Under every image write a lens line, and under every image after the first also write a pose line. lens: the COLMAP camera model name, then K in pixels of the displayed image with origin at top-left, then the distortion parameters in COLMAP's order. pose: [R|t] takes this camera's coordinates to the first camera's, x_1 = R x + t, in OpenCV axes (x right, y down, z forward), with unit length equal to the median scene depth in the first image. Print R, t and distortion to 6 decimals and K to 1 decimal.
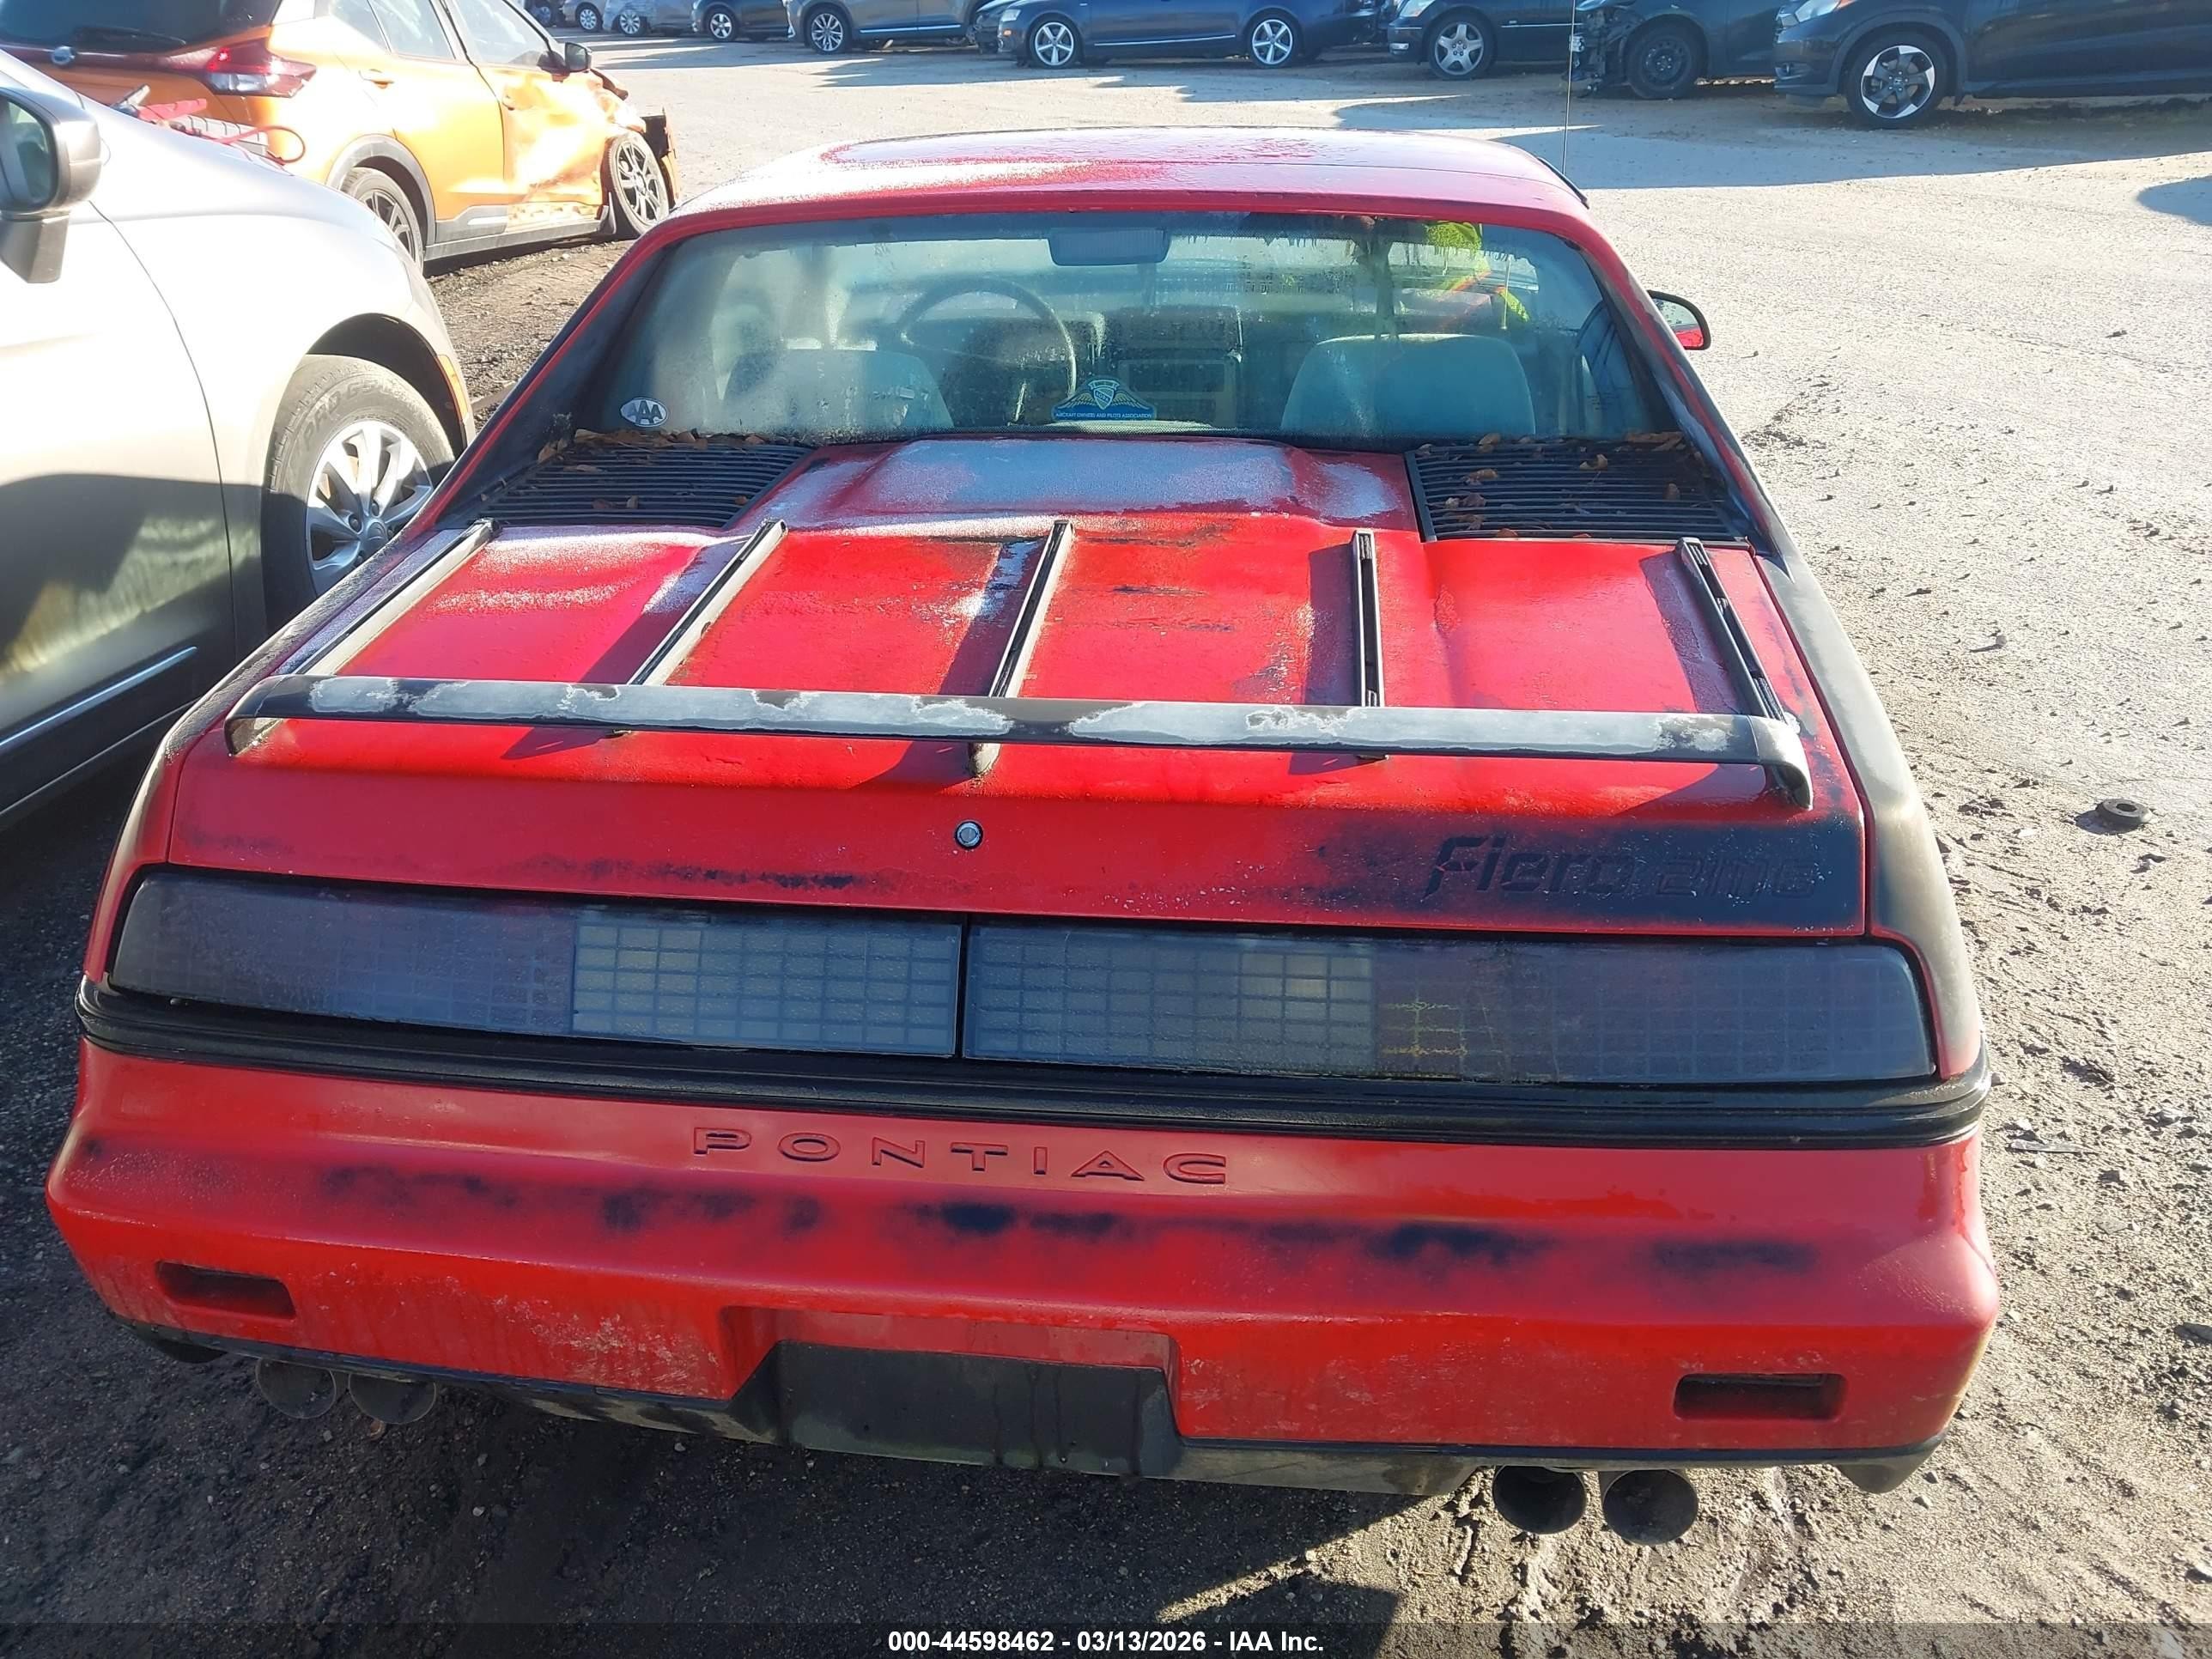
lens RADIAL K [[1775.9, 0, 1108.0], [0, 1775.9, 828.8], [0, 0, 1]] dist [0.049420, -0.048194]
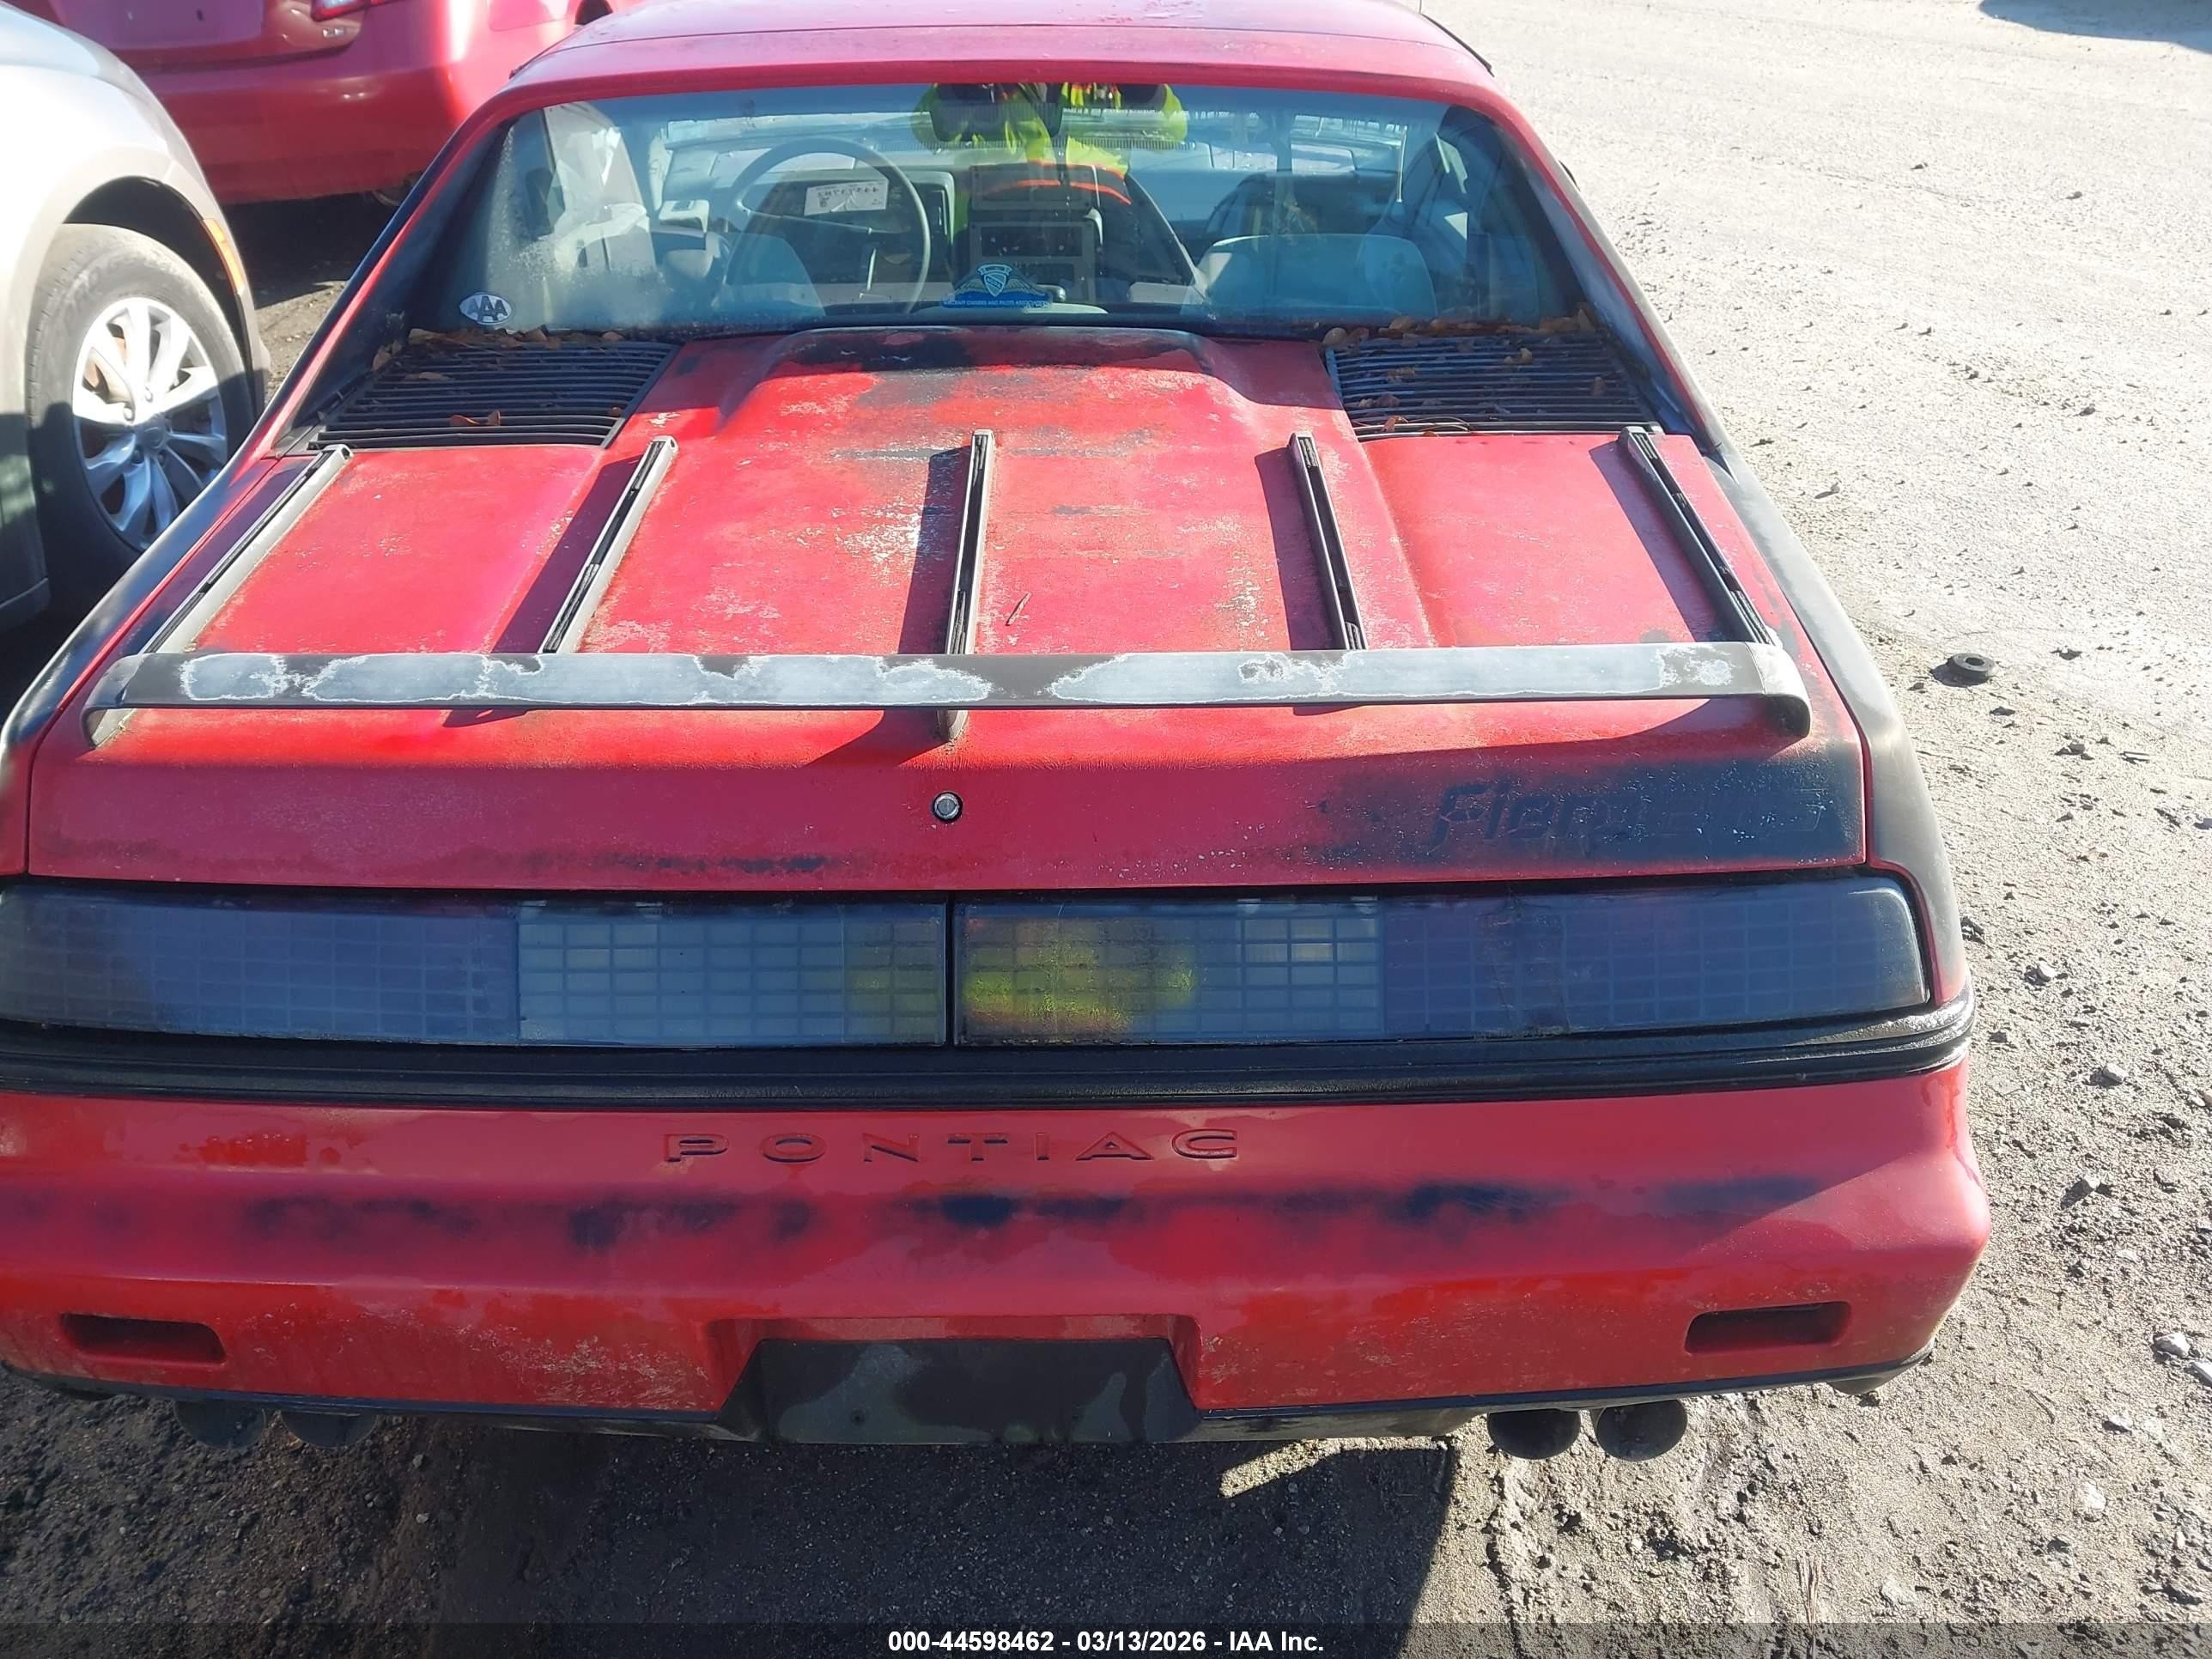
lens RADIAL K [[1780.5, 0, 1105.6], [0, 1780.5, 838.8], [0, 0, 1]] dist [0.046619, -0.051344]
pose [[0.992465, -0.050665, 0.111562, -0.085770], [0.039671, 0.994331, 0.098646, -0.058464], [-0.115927, -0.093477, 0.988849, 0.056817]]
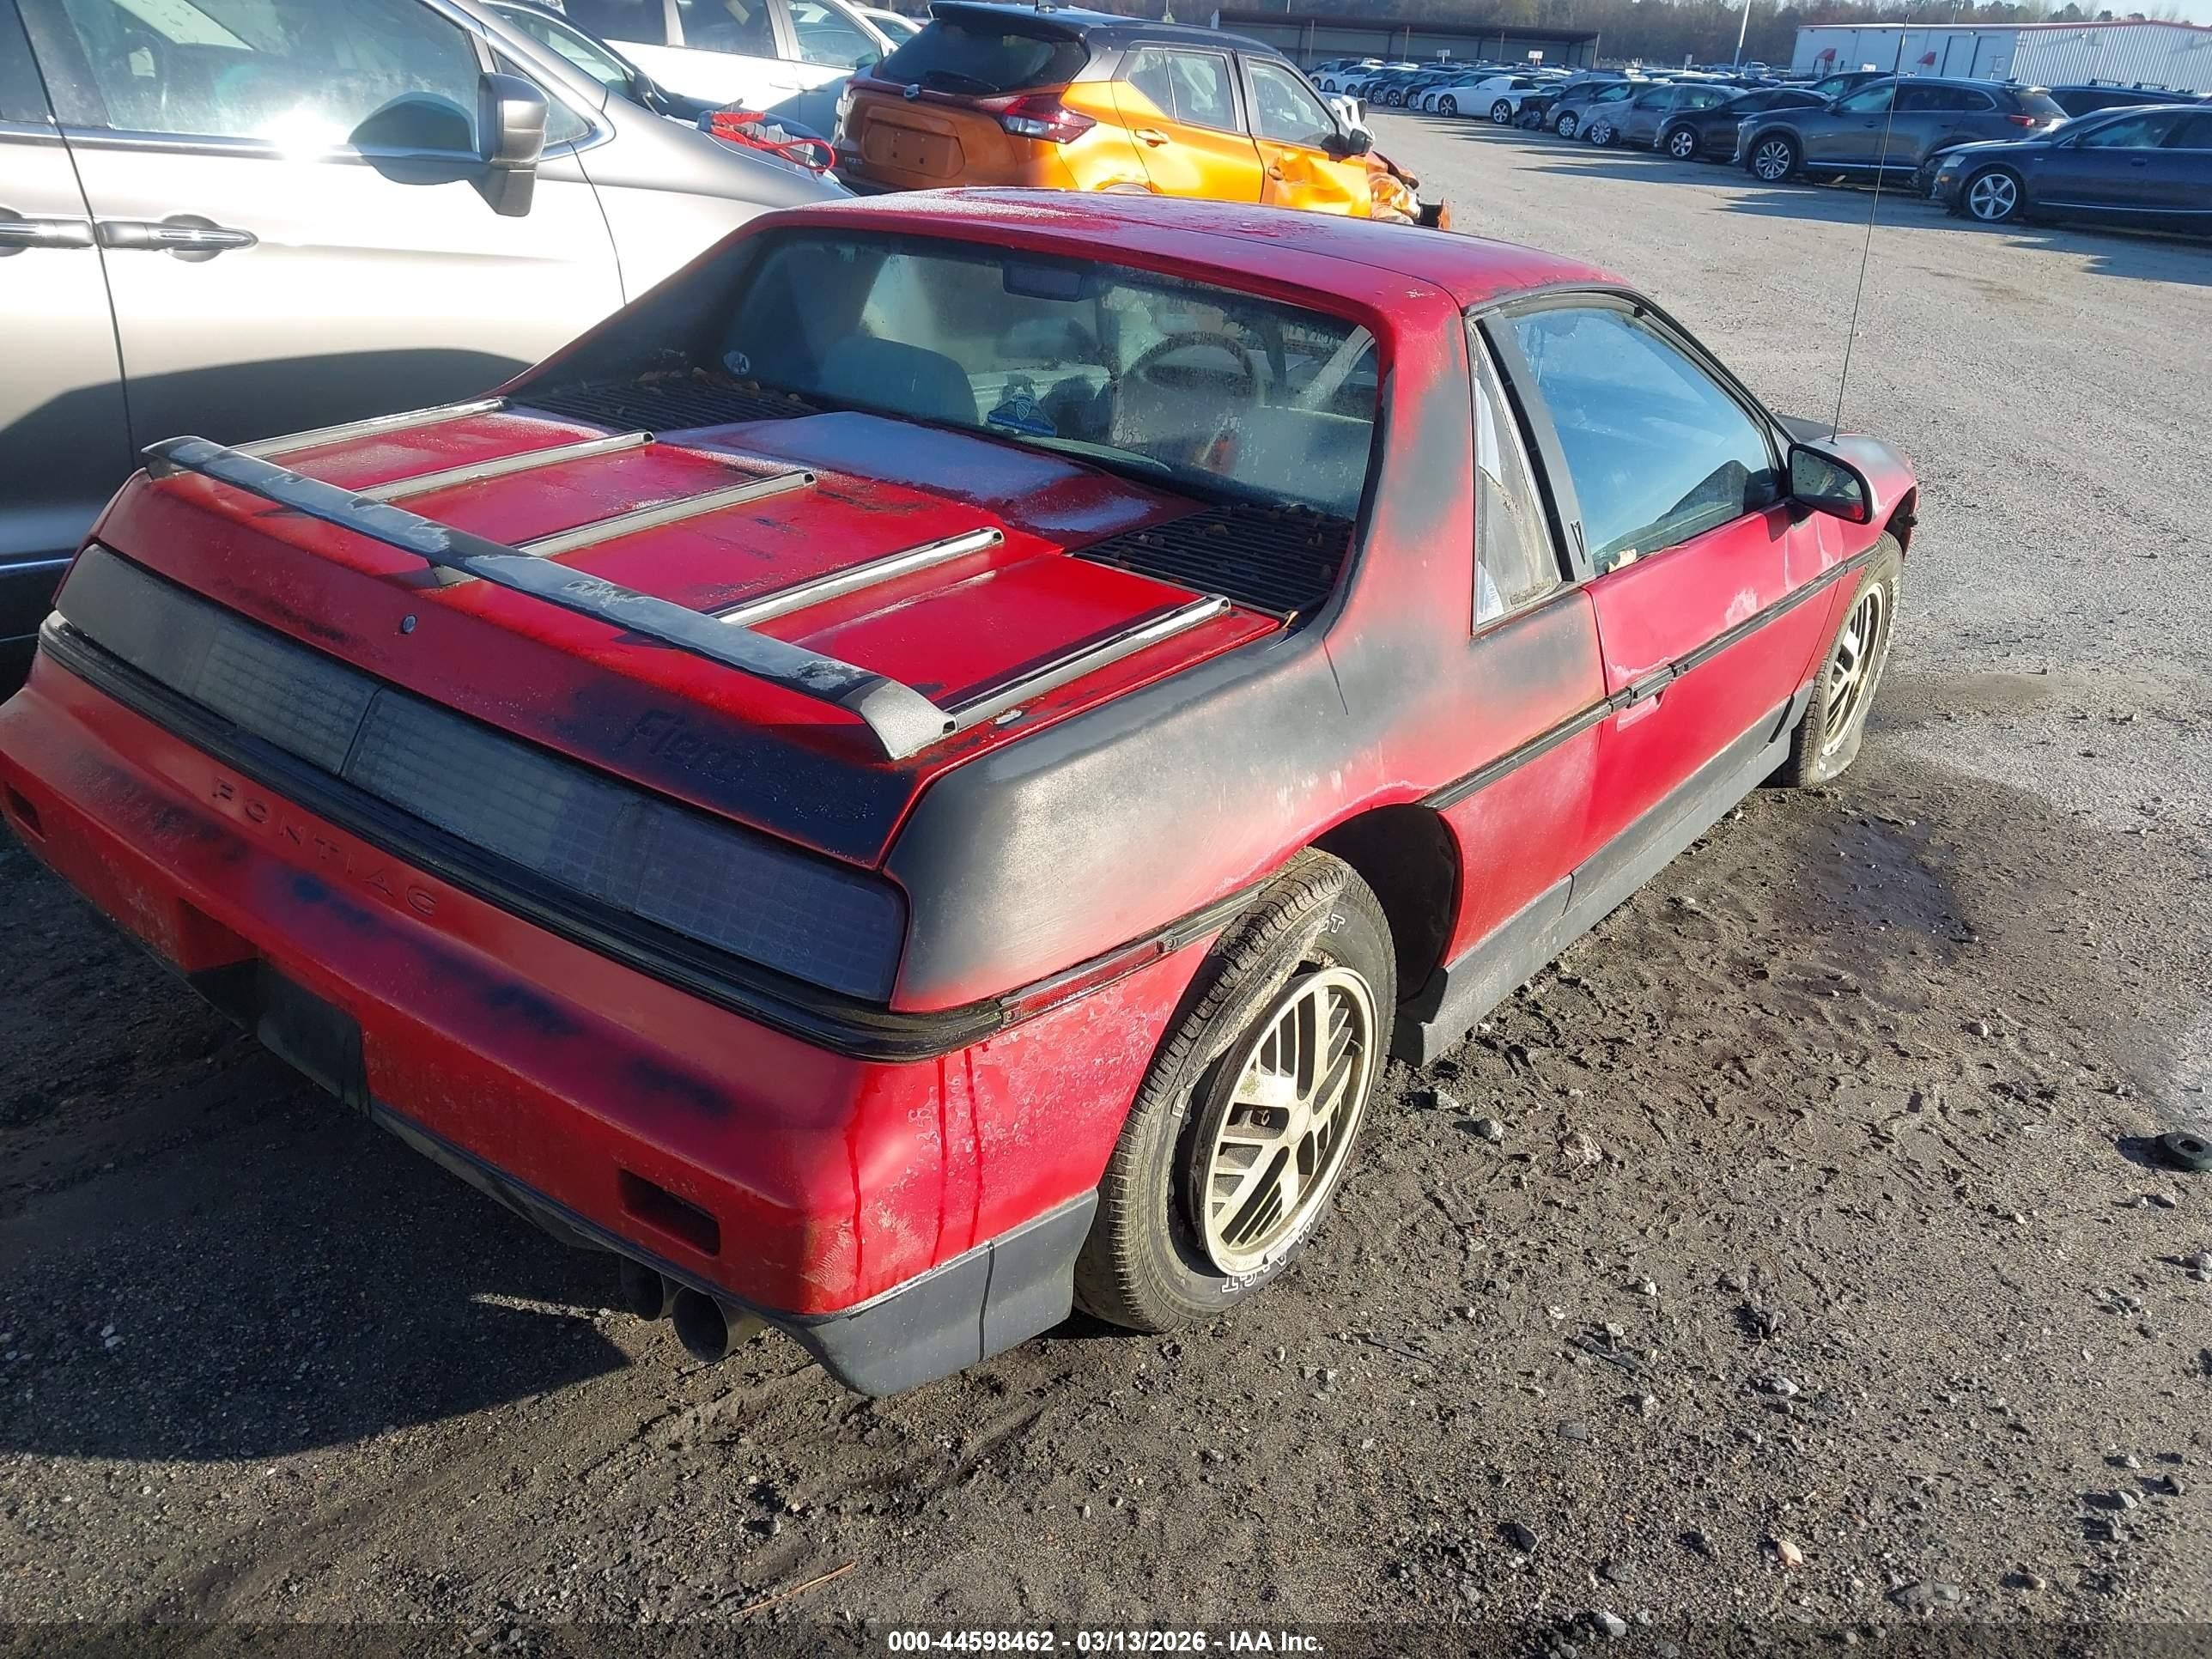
lens RADIAL K [[1780.5, 0, 1105.6], [0, 1780.5, 838.8], [0, 0, 1]] dist [0.046619, -0.051344]
pose [[0.852119, 0.281499, -0.441193, 0.858045], [-0.302737, 0.952791, 0.023213, -0.027526], [0.426899, 0.113785, 0.897112, 0.028387]]
